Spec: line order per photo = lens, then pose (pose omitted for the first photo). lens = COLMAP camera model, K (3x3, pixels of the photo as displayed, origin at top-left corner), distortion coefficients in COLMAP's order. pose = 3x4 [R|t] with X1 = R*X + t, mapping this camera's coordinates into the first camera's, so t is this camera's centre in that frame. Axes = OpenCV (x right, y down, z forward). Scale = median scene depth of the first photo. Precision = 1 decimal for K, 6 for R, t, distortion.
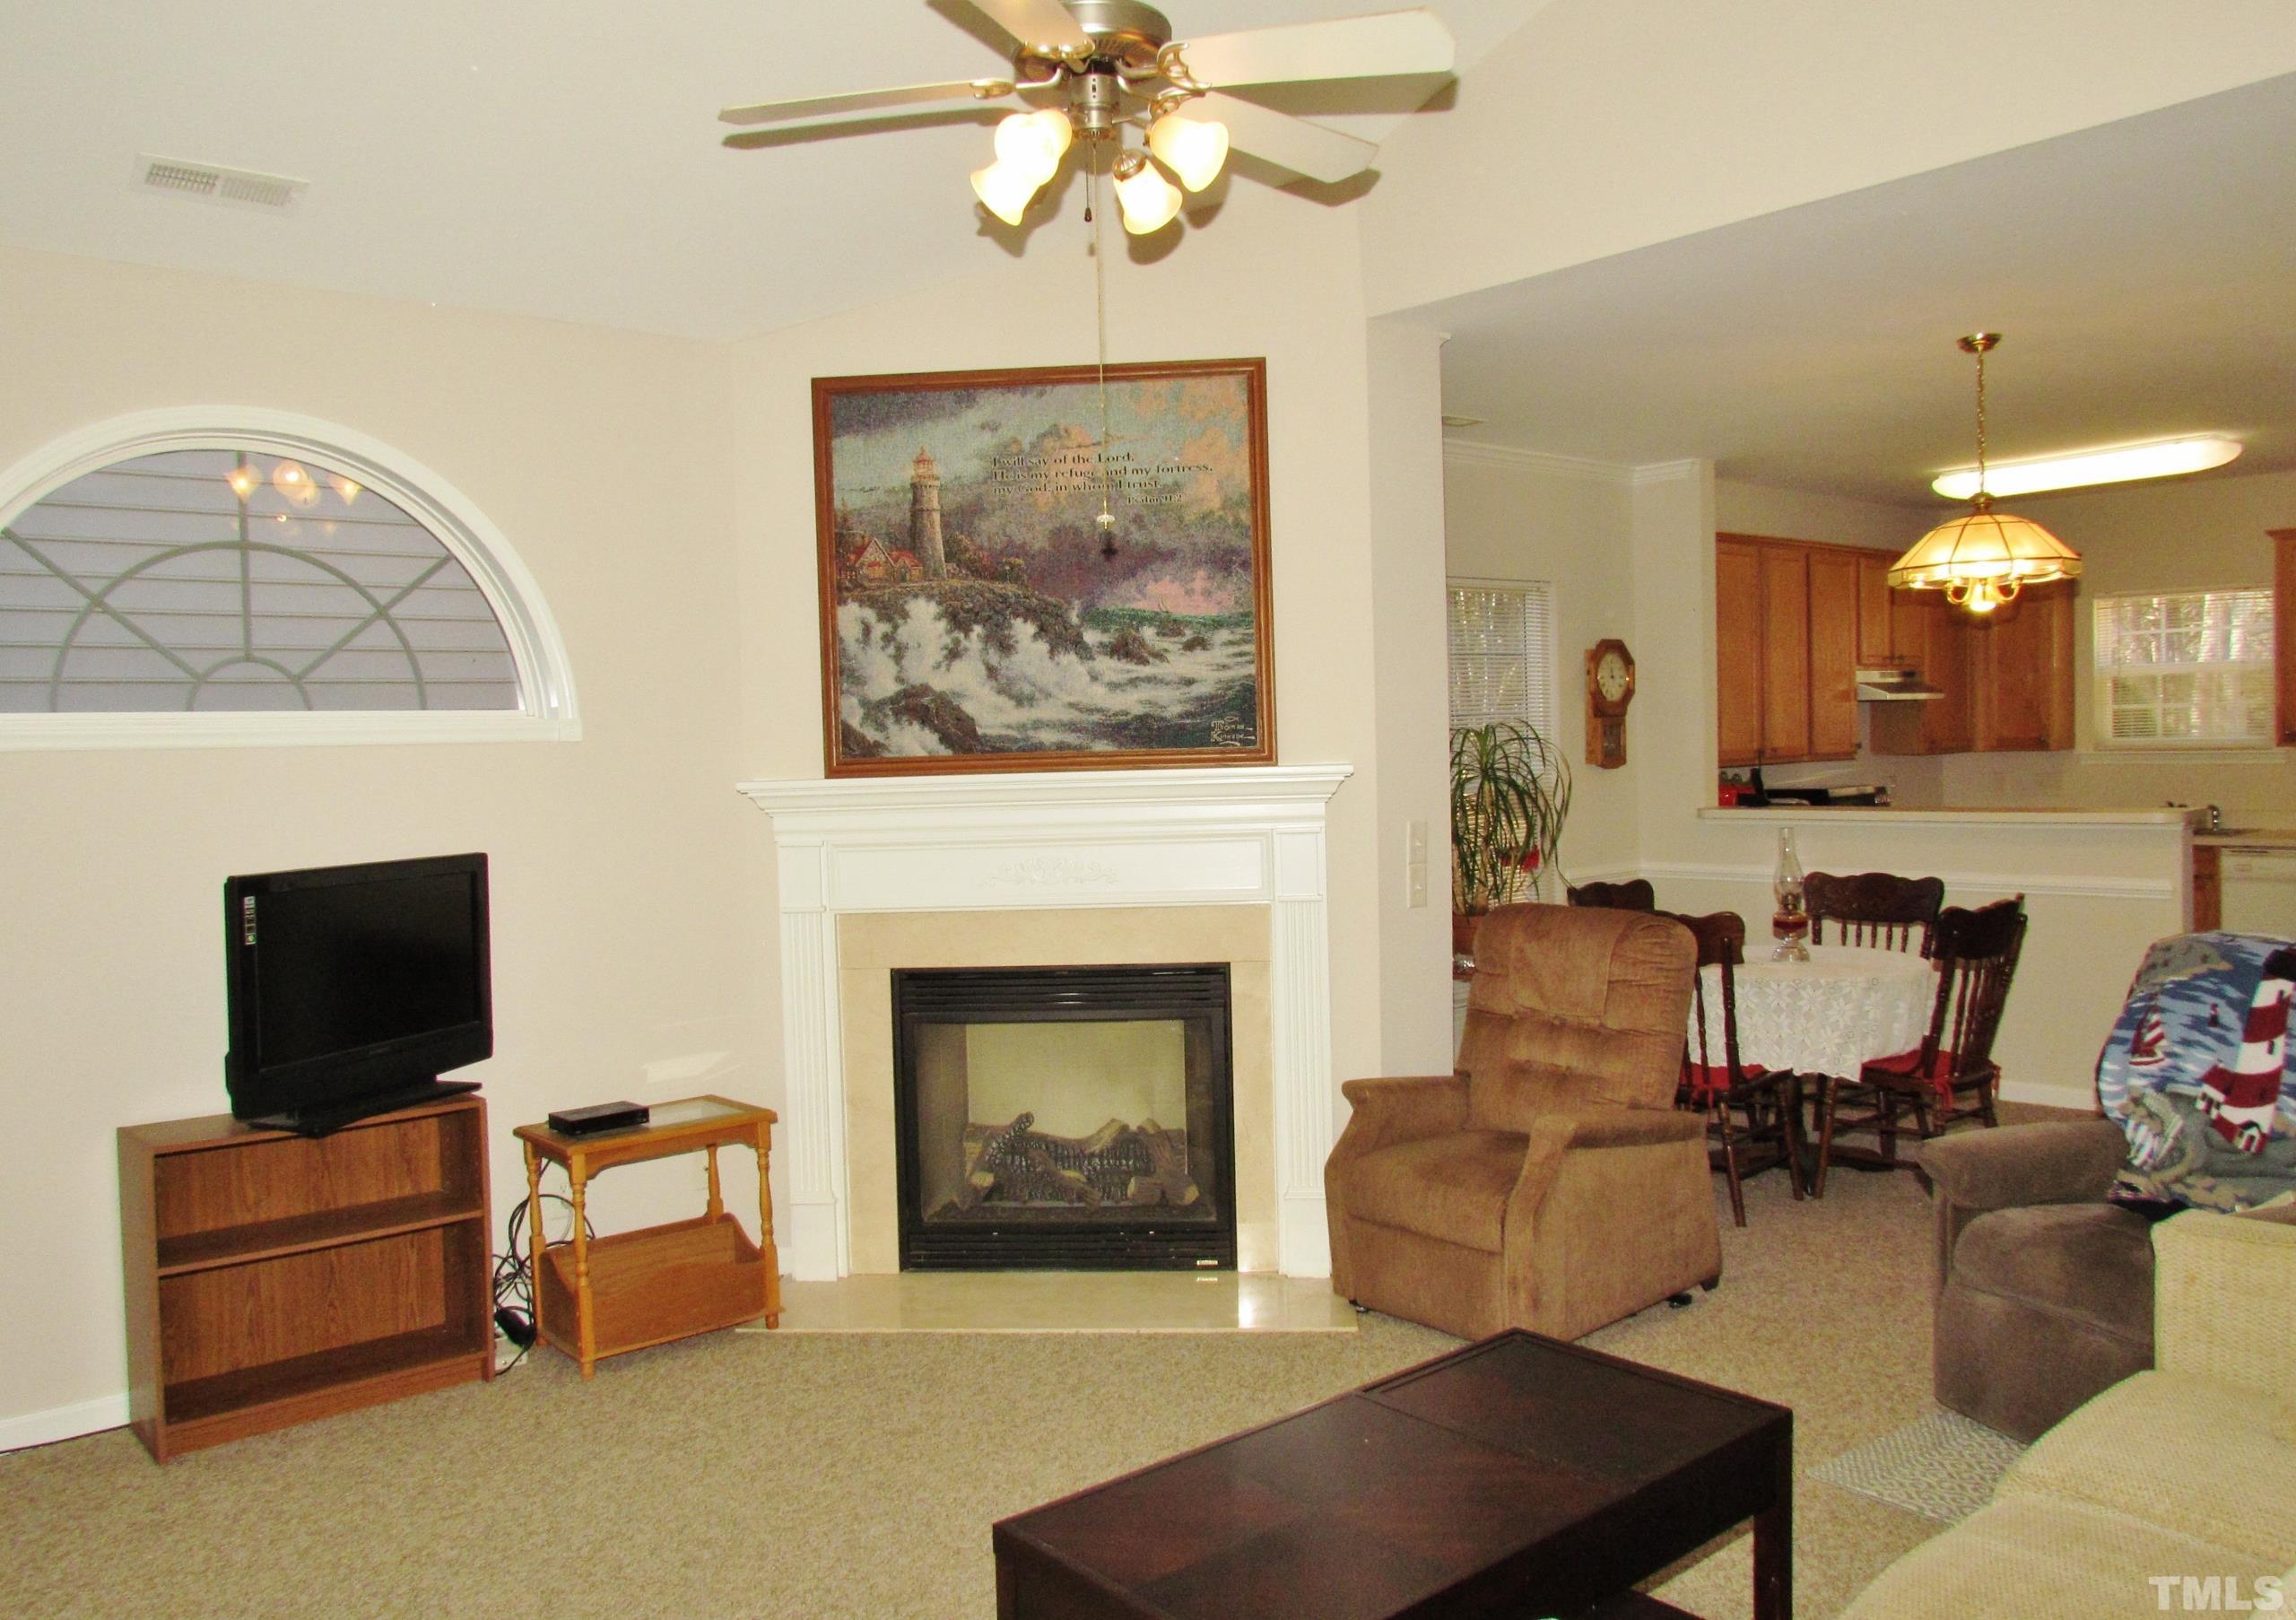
lens RADIAL K [[1743.4, 0, 1146.8], [0, 1743.4, 812.7], [0, 0, 1]] dist [-0.021880, 0.012753]
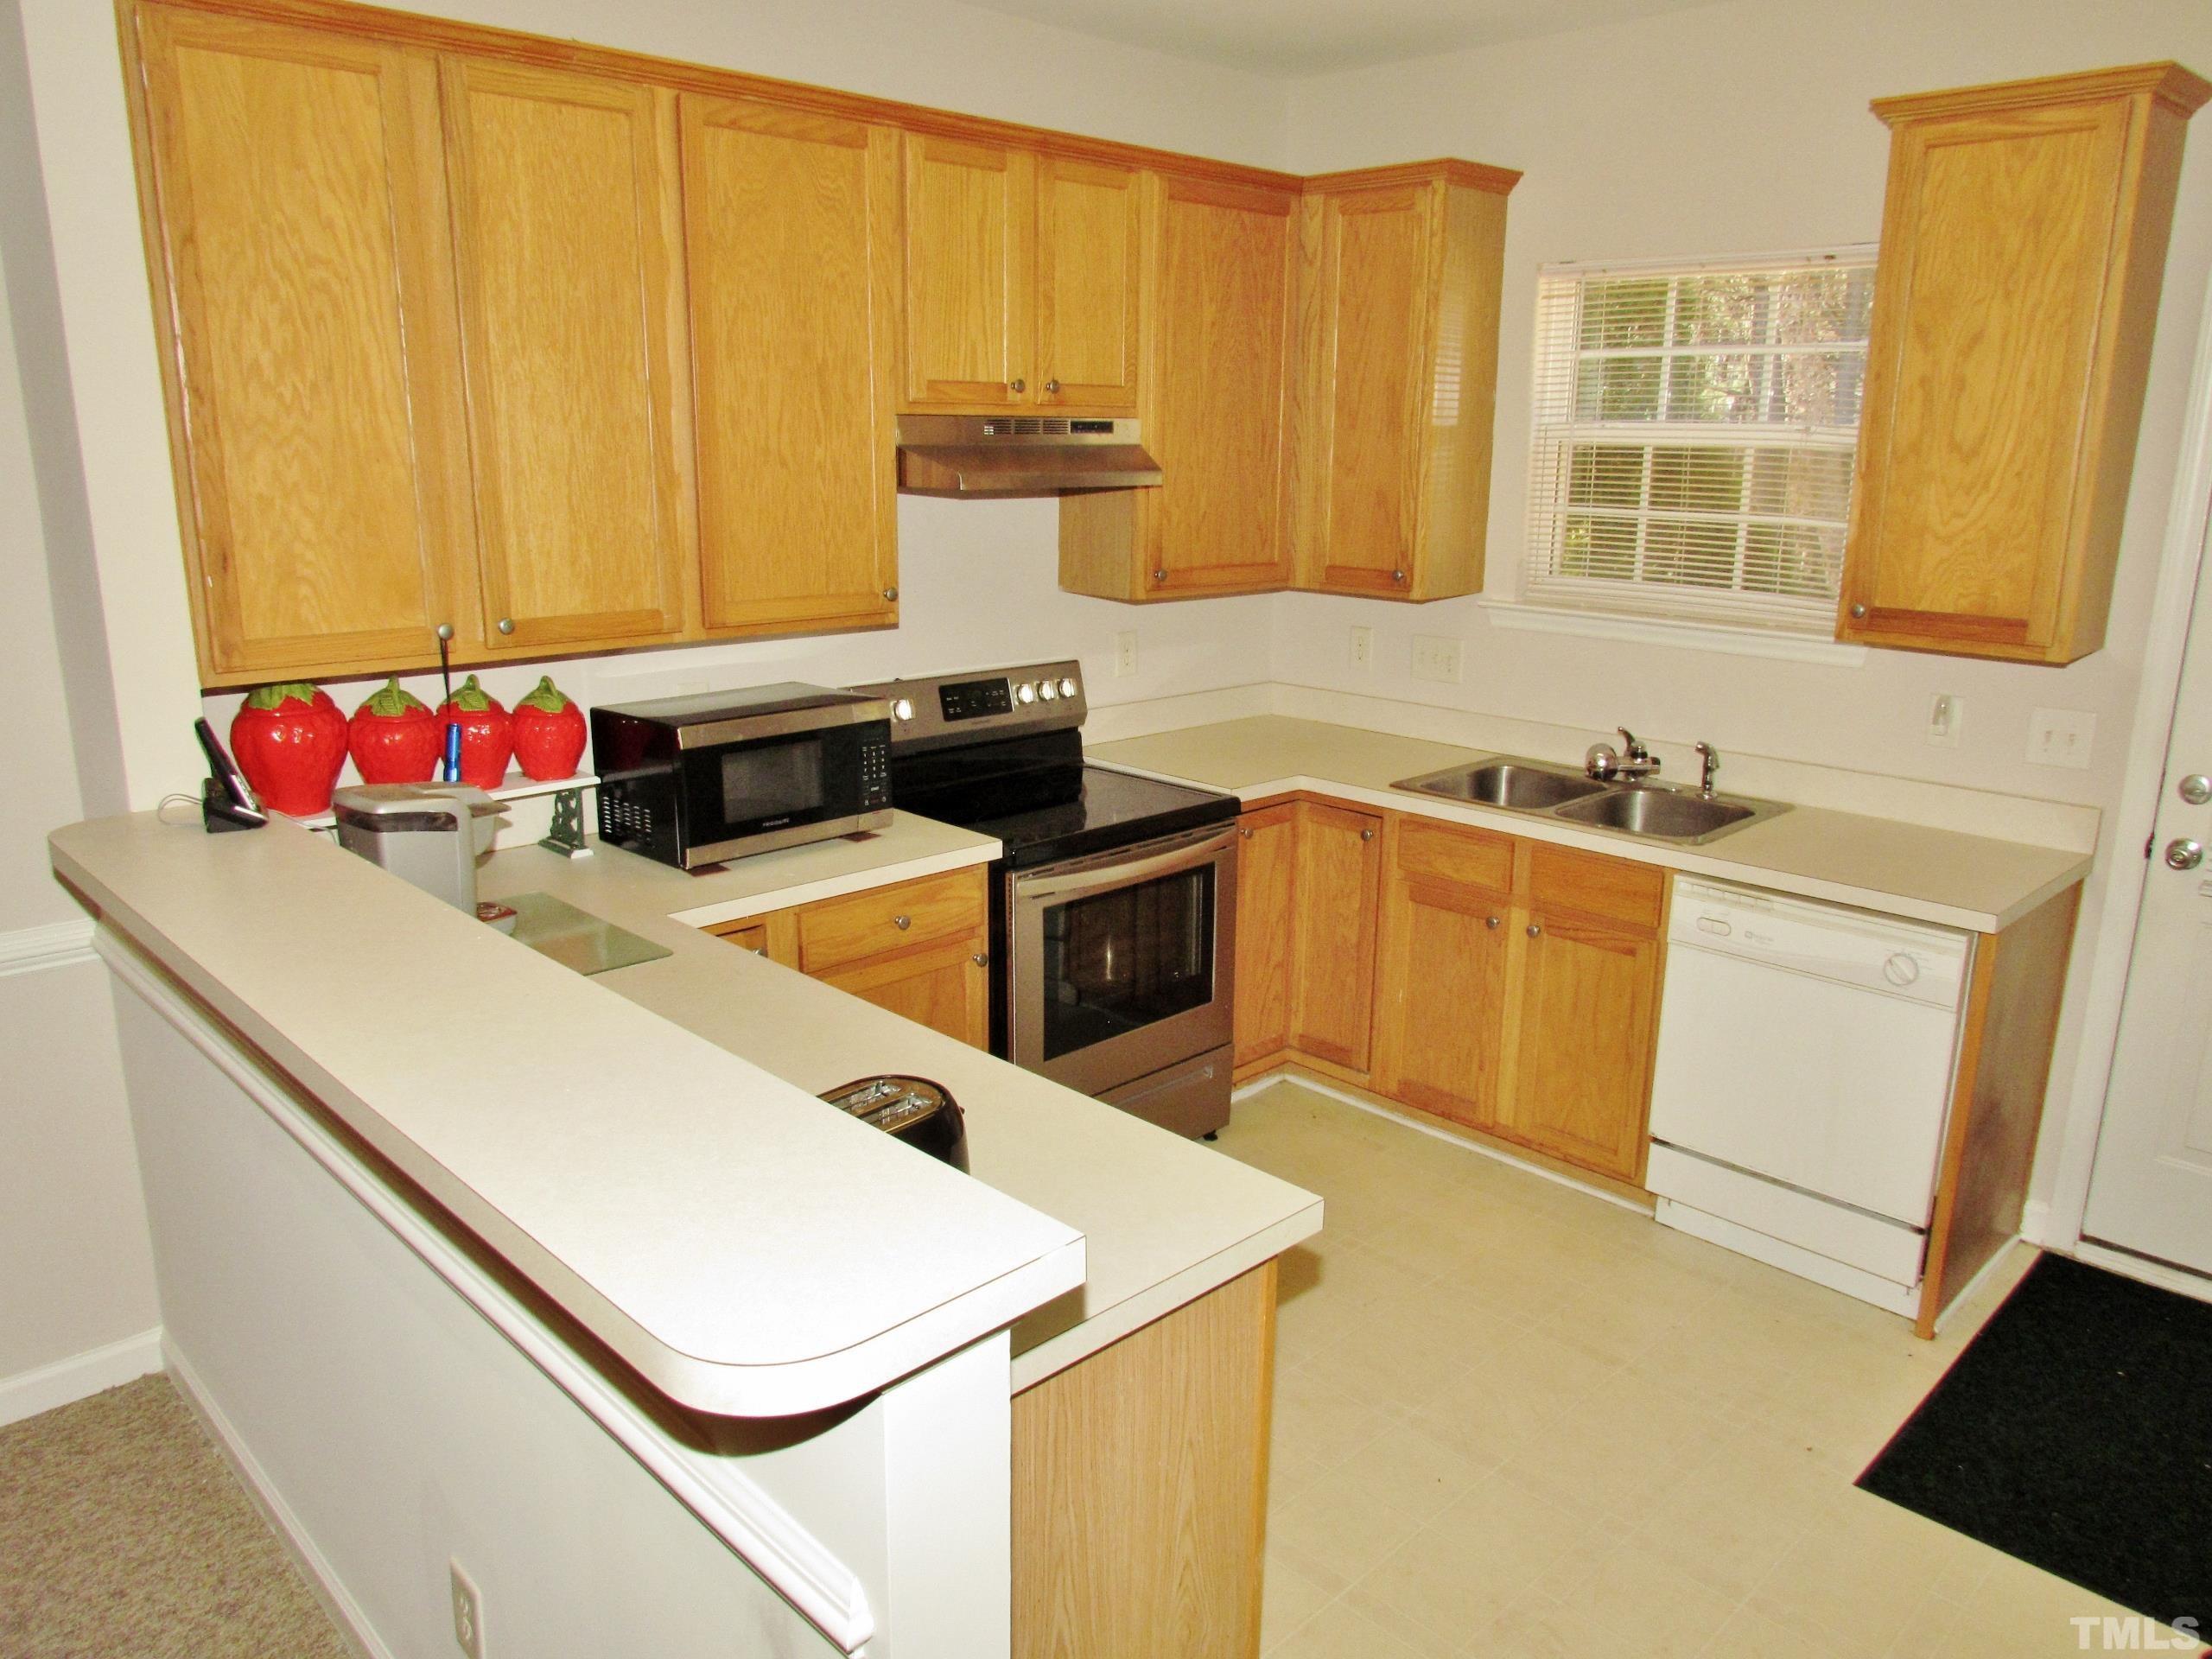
lens RADIAL K [[1597.1, 0, 1111.7], [0, 1597.1, 824.7], [0, 0, 1]] dist [-0.024029, 0.014352]
pose [[0.997350, 0.025941, 0.067977, 0.775739], [-0.039138, 0.978876, 0.200674, -0.114066], [-0.061336, -0.202803, 0.977297, 1.066686]]
